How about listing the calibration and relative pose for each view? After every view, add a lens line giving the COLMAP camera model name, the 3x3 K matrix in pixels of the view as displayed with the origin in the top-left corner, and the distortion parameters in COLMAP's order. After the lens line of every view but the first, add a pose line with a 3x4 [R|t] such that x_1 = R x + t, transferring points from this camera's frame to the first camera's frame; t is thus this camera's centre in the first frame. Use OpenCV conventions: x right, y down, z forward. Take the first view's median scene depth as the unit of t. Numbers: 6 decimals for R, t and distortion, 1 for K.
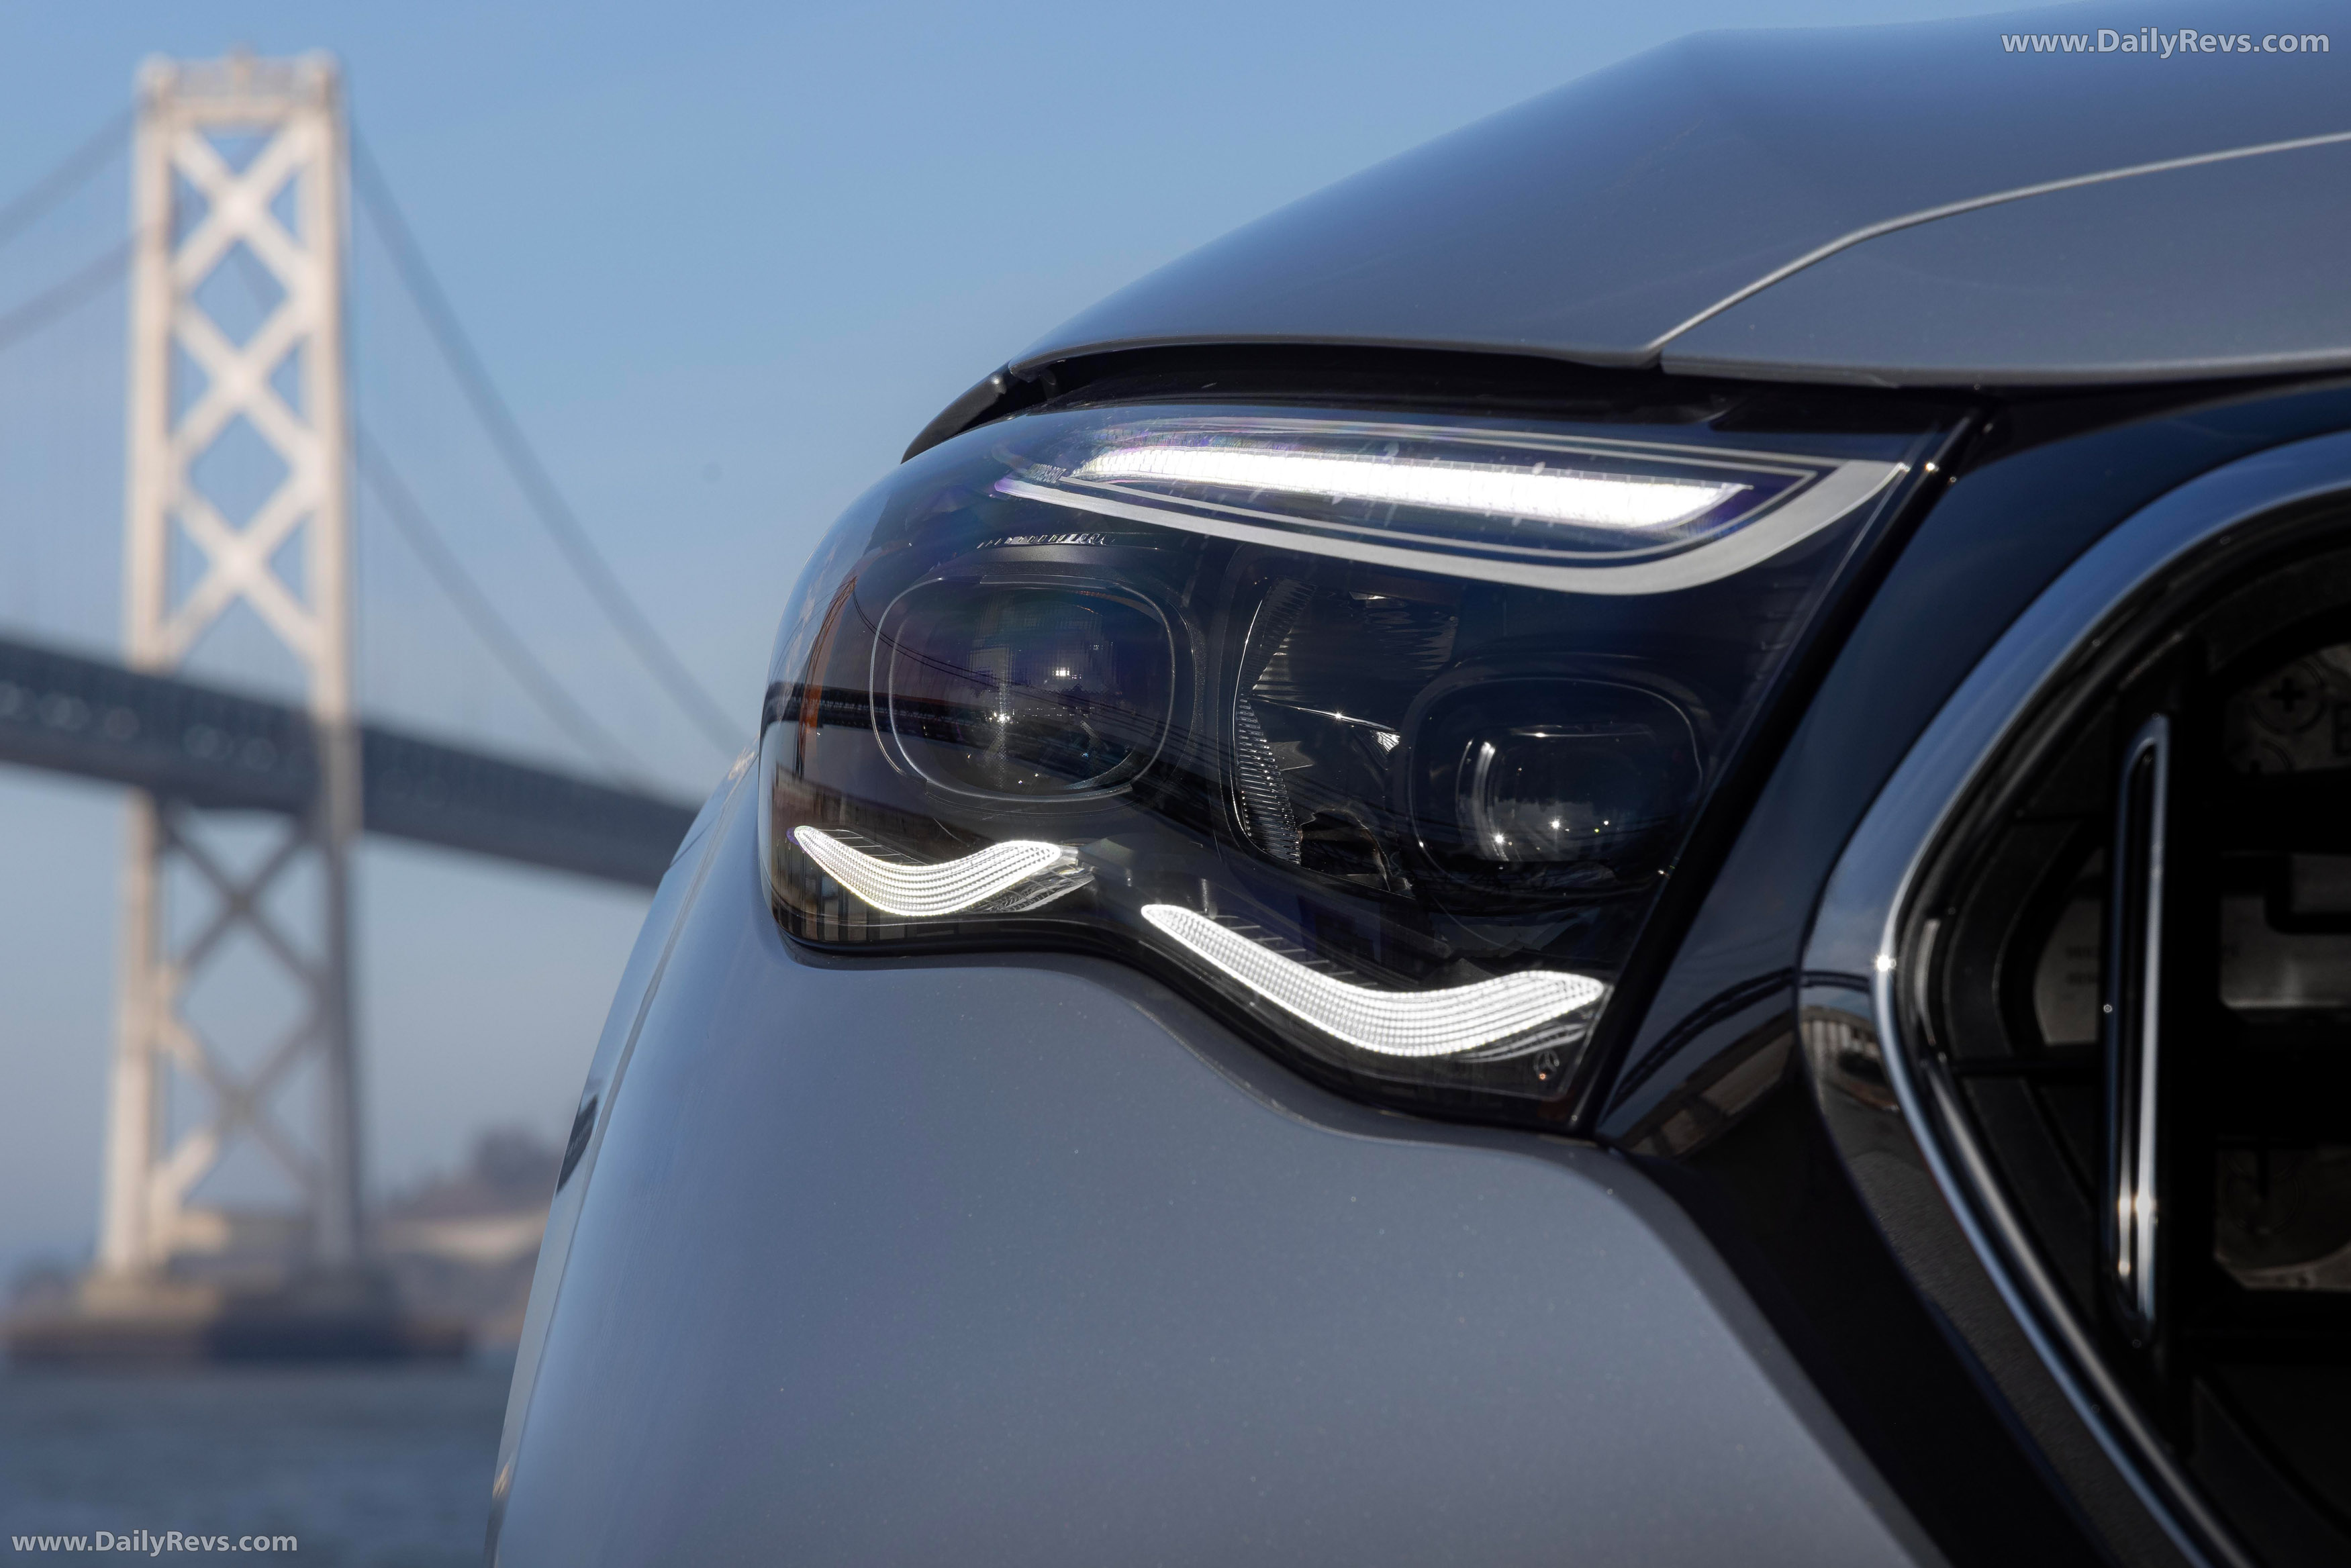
lens RADIAL K [[6702.1, 0, 1175.5], [0, 6702.1, 784.0], [0, 0, 1]] dist [0.029517, 0.226623]
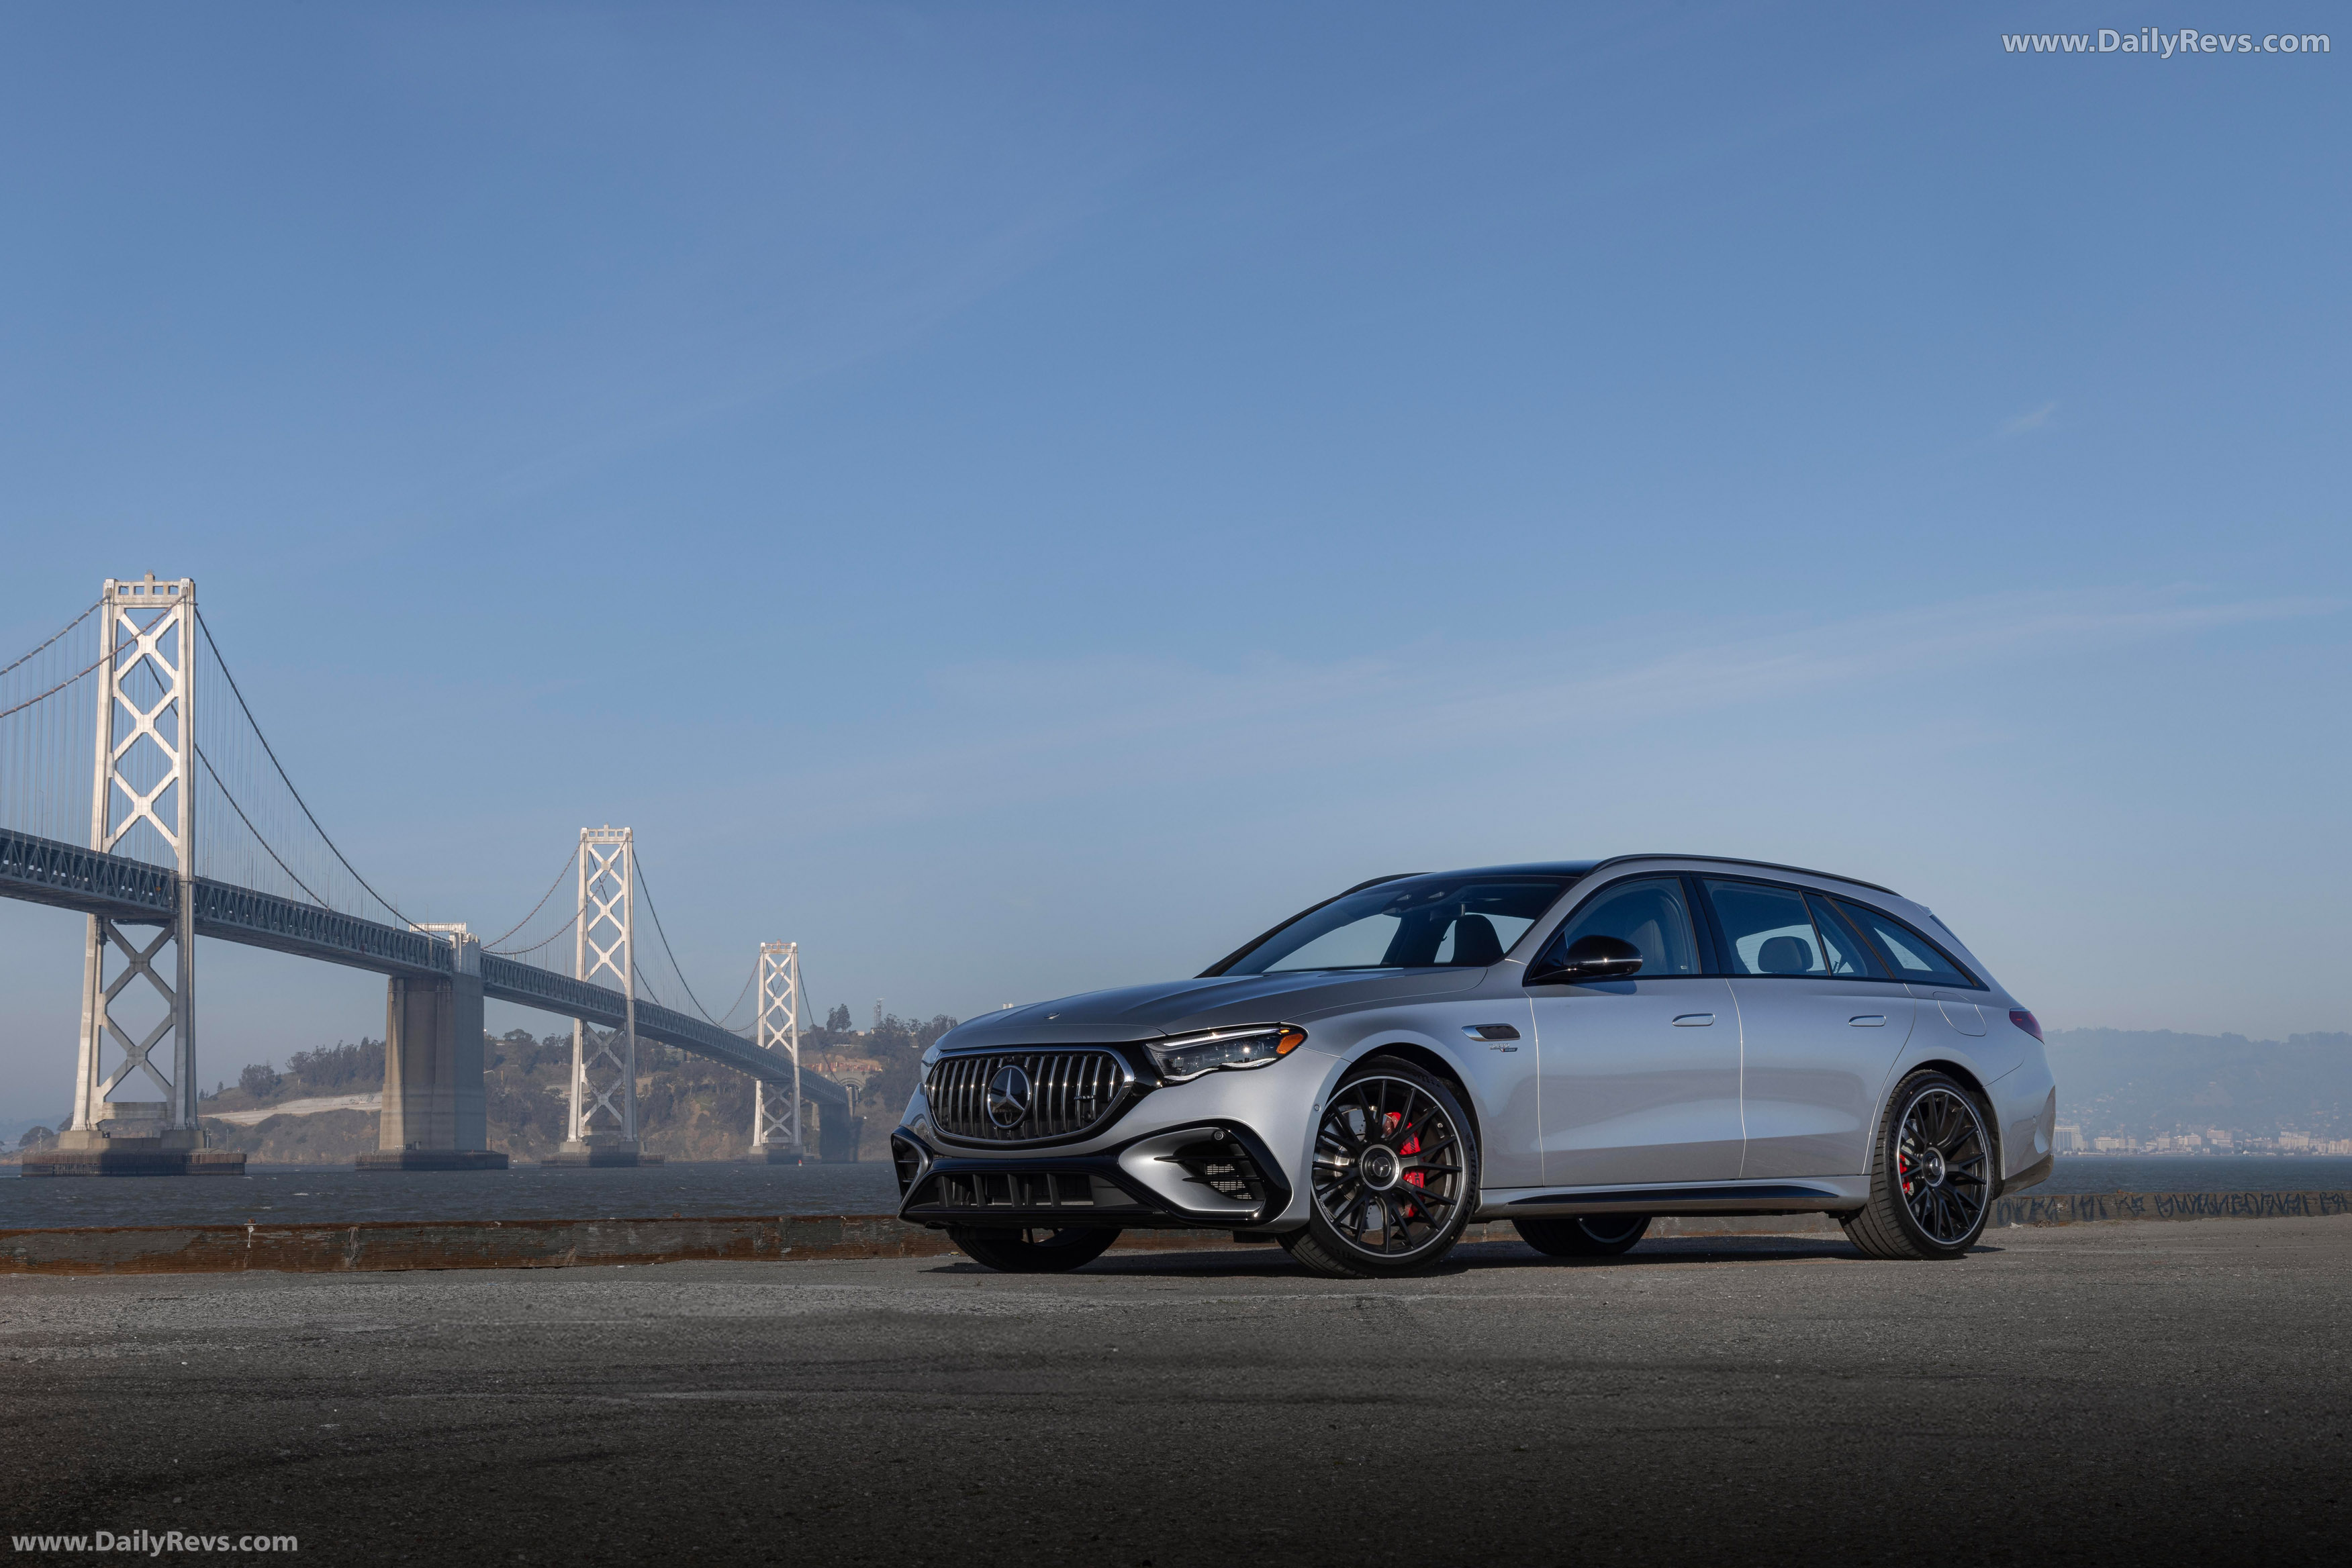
lens RADIAL K [[3616.0, 0, 1126.4], [0, 3616.0, 752.3], [0, 0, 1]] dist [-0.007410, 0.017669]
pose [[0.984763, 0.020763, 0.172658, -0.027830], [-0.015119, 0.999309, -0.033943, -0.015435], [-0.173244, 0.030815, 0.984397, -0.214781]]
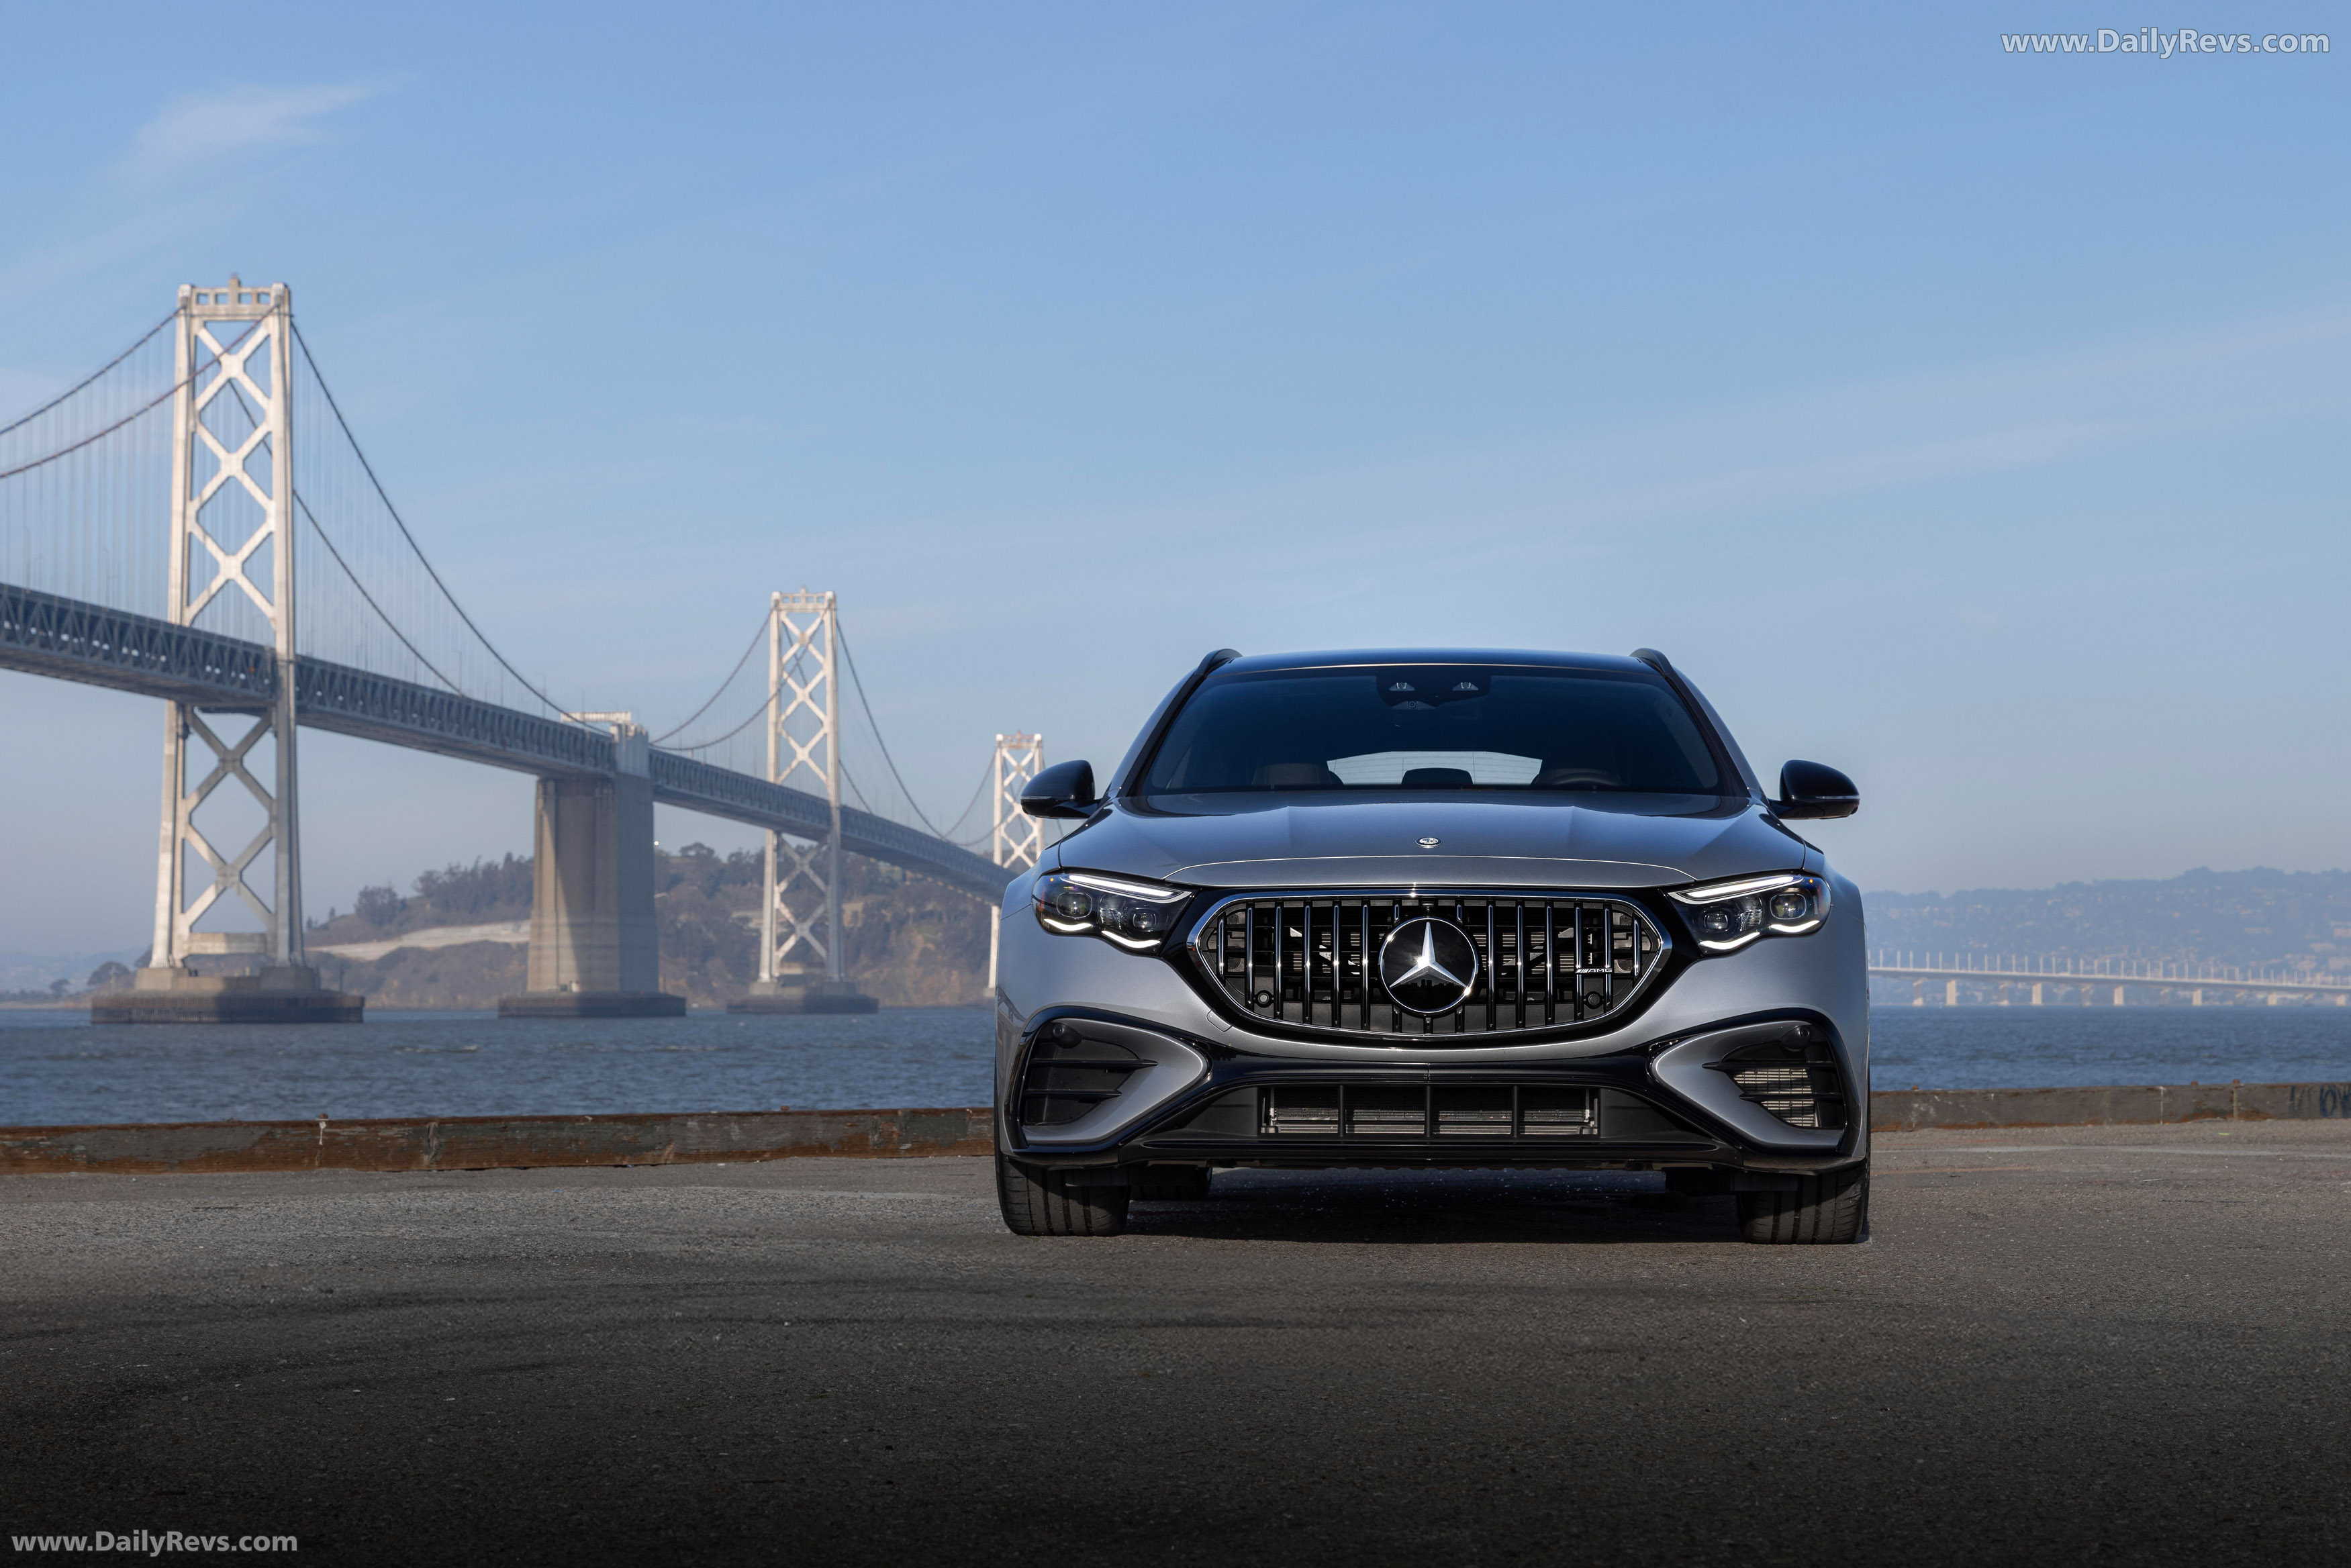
lens RADIAL K [[4569.0, 0, 1175.5], [0, 4569.0, 784.0], [0, 0, 1]] dist [0.060118, -0.155360]
pose [[0.993735, 0.009666, 0.111344, -0.026424], [-0.013226, 0.999423, 0.031280, -0.017037], [-0.110978, -0.032556, 0.993290, -0.224927]]
